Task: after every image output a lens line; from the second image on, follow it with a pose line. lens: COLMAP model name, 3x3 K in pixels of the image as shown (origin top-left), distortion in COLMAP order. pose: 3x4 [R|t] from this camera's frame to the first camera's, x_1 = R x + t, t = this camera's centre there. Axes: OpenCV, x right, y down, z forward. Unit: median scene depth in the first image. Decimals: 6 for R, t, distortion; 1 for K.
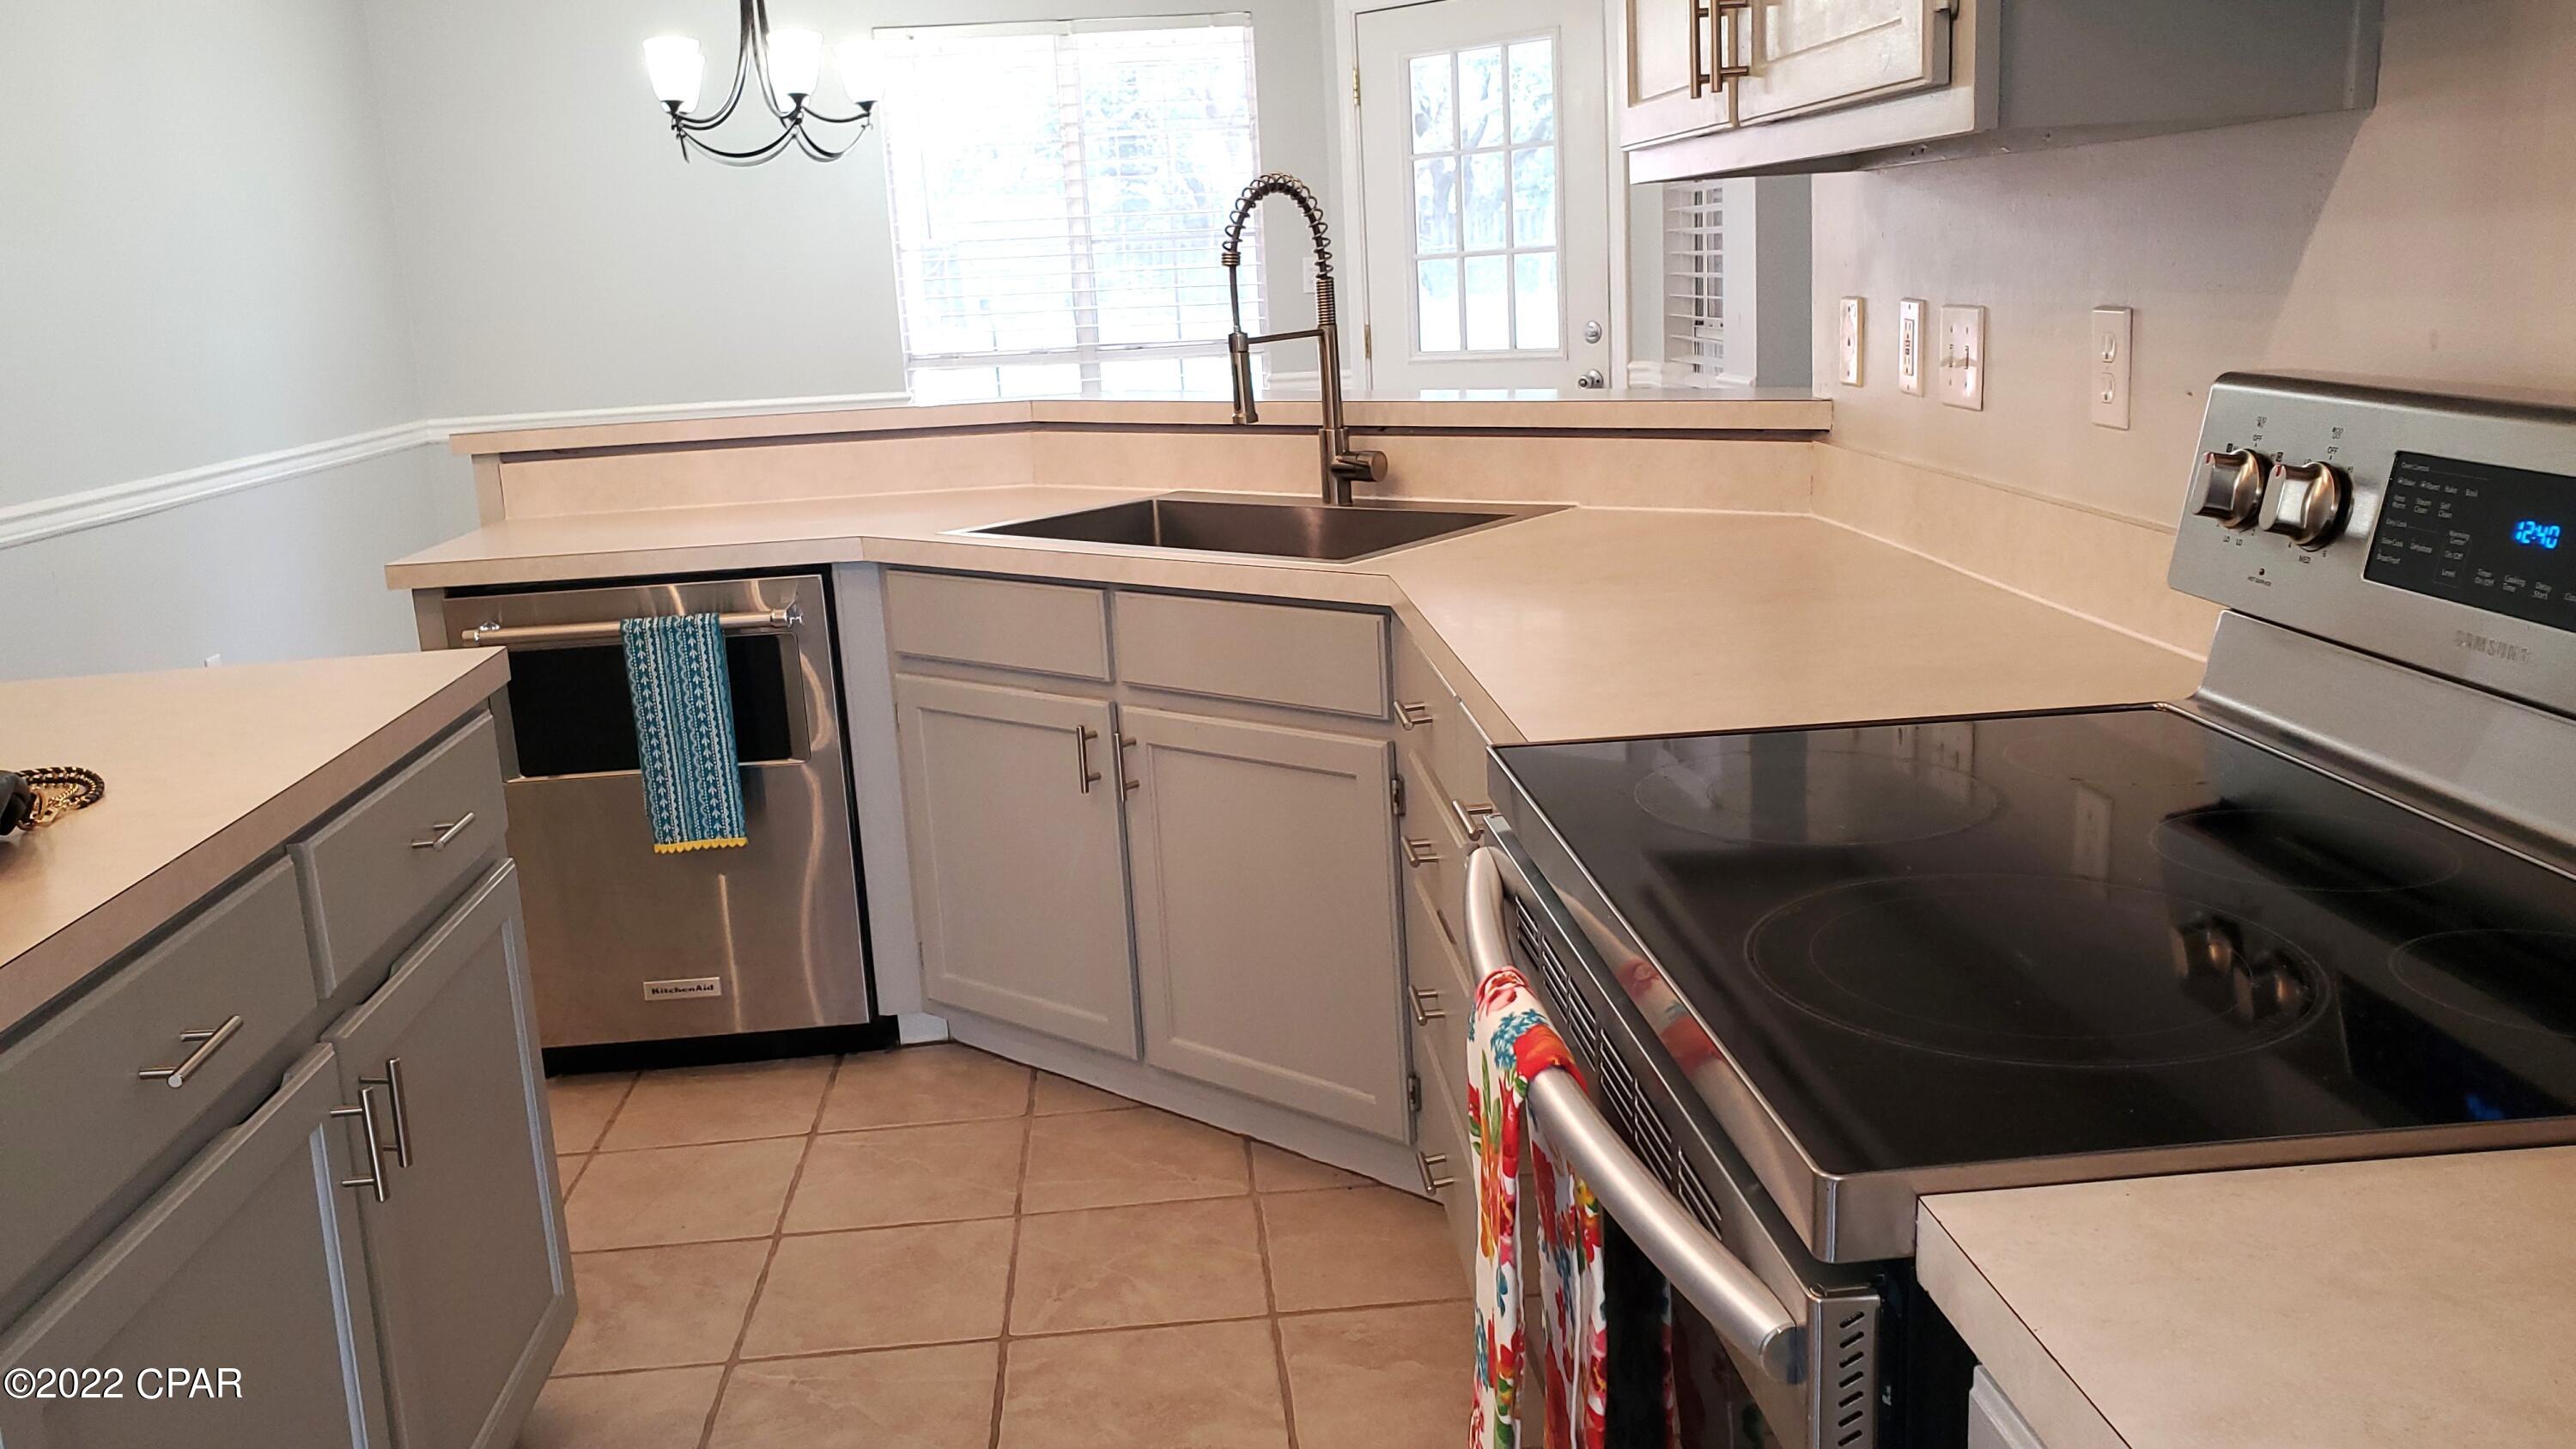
lens RADIAL K [[2018.6, 0, 1272.4], [0, 2018.6, 733.3], [0, 0, 1]] dist [0.025031, 0.011653]
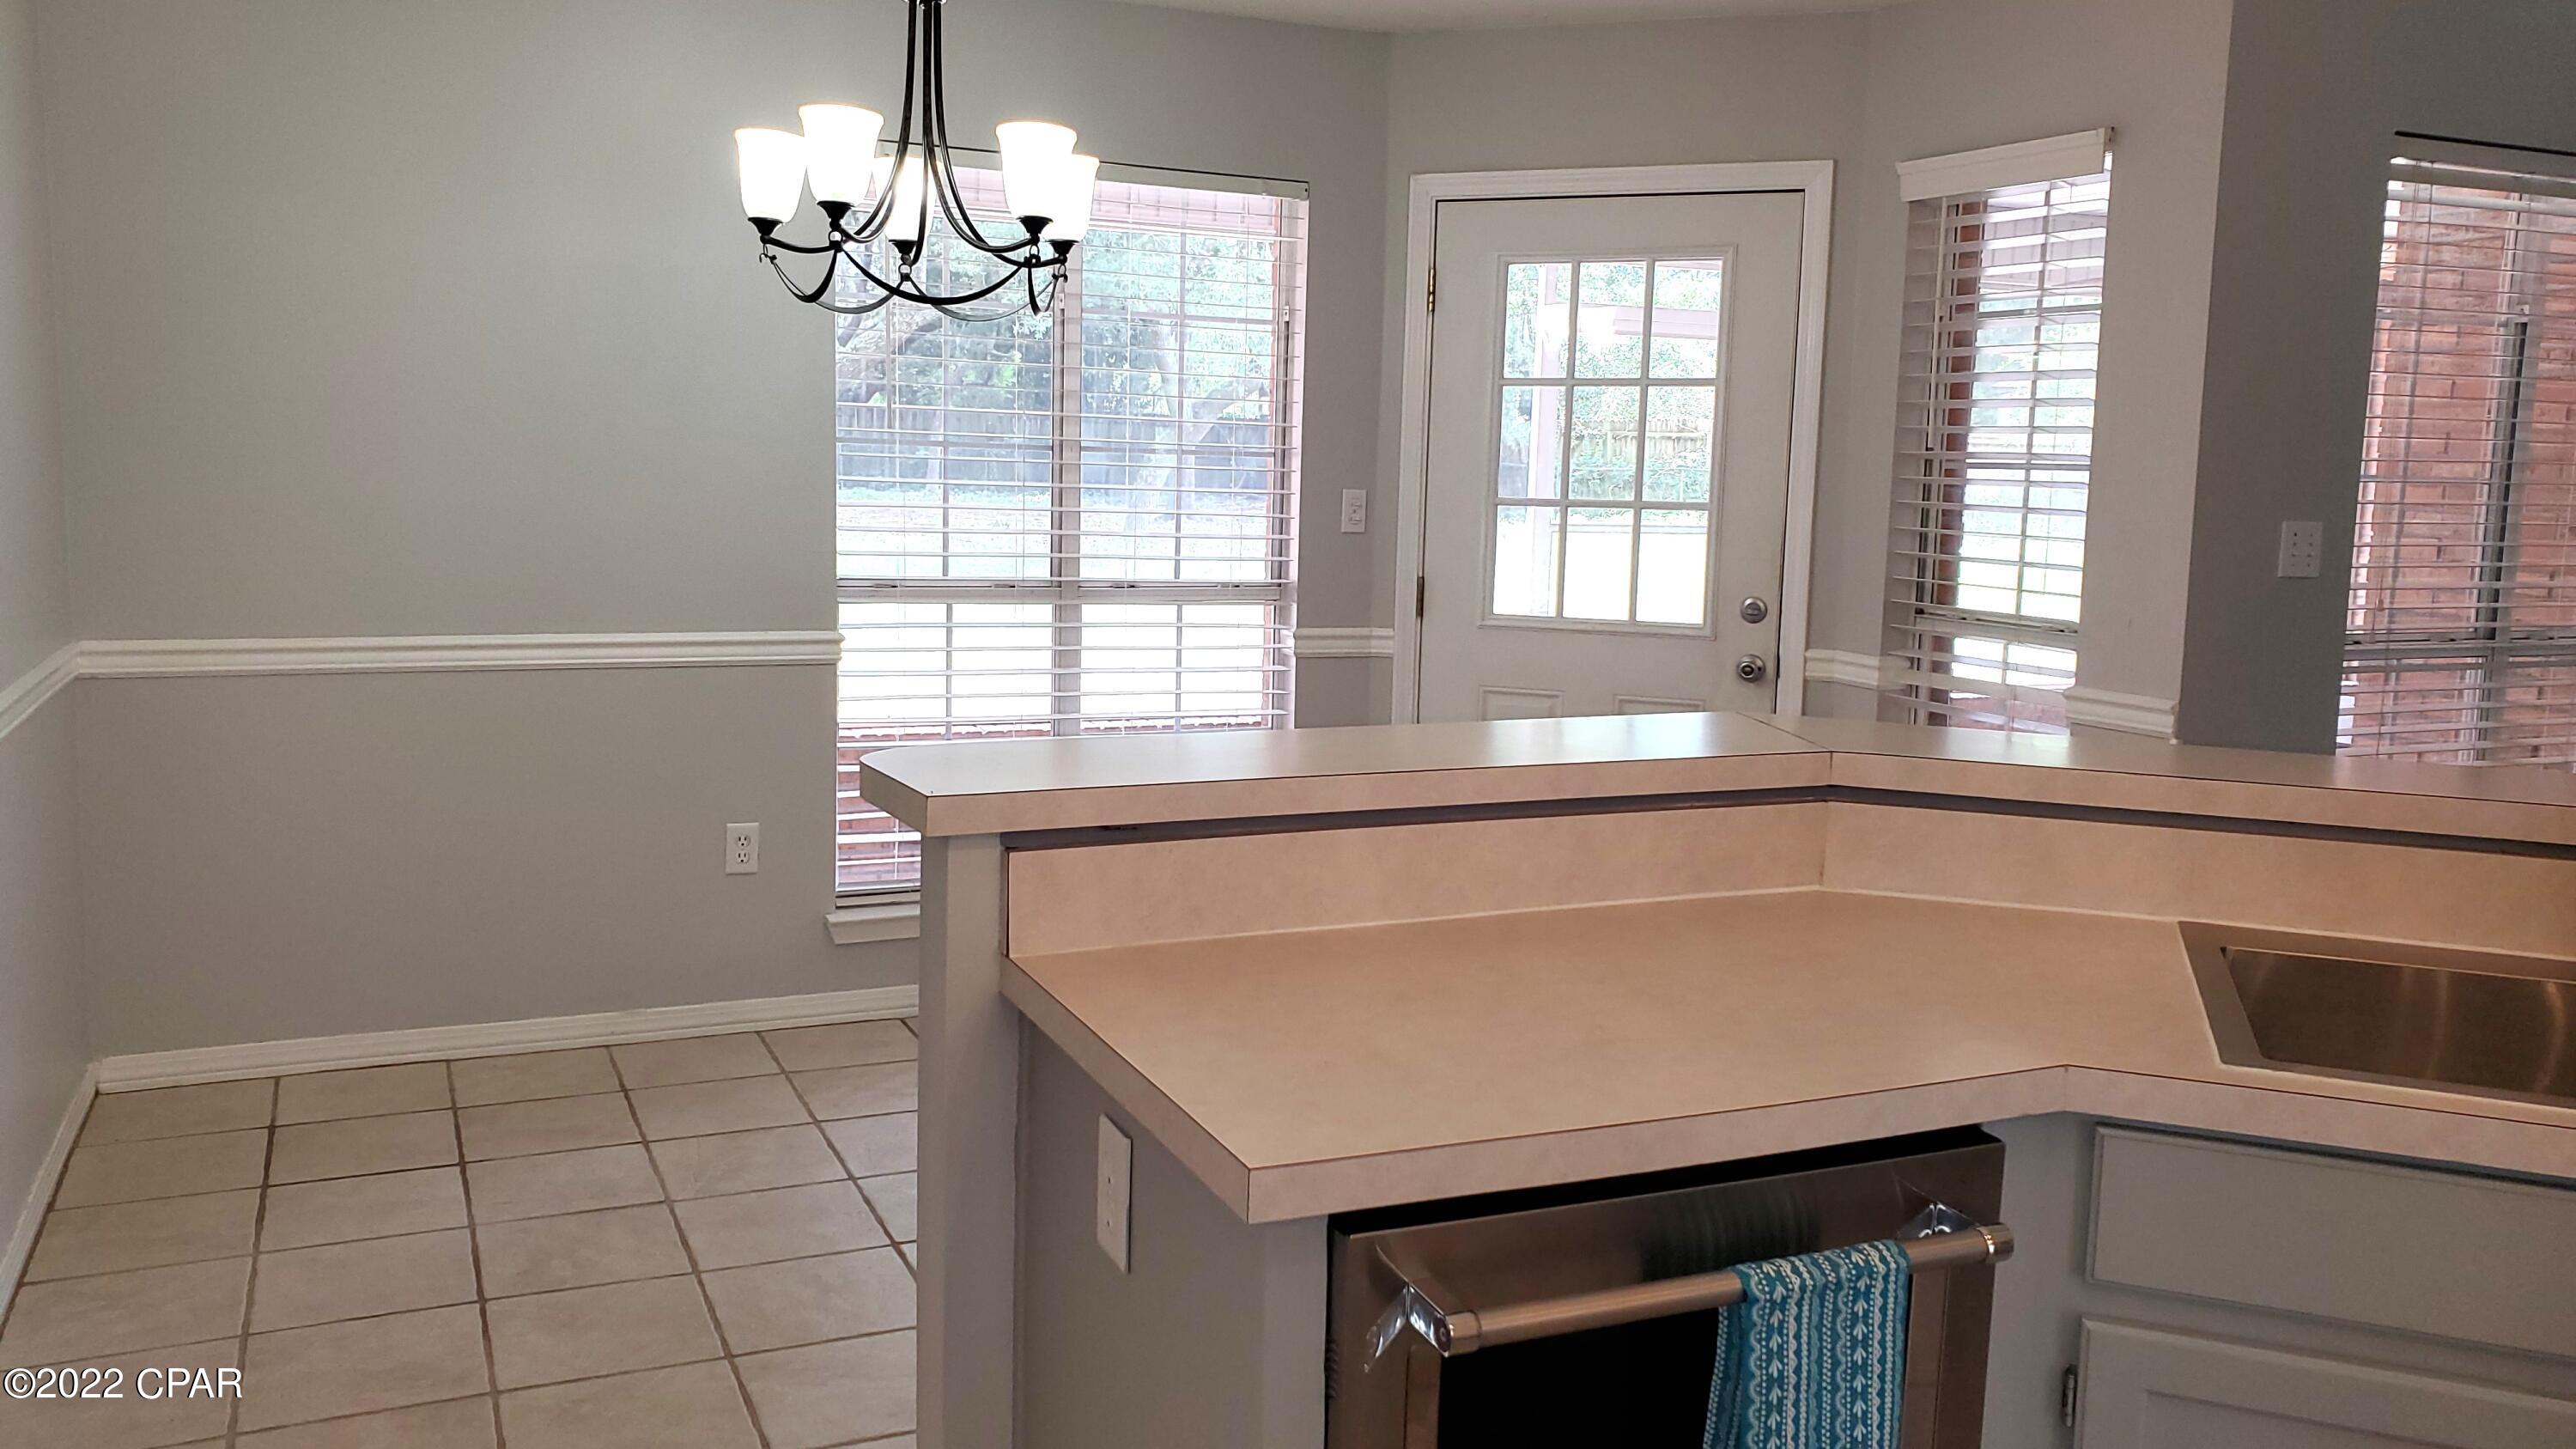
lens RADIAL K [[2018.6, 0, 1300.7], [0, 2018.6, 717.4], [0, 0, 1]] dist [0.025031, 0.011653]
pose [[0.934197, 0.034365, 0.355098, -0.308333], [0.001966, 0.994839, -0.101448, -0.071416], [-0.356752, 0.095471, 0.929308, 0.304214]]
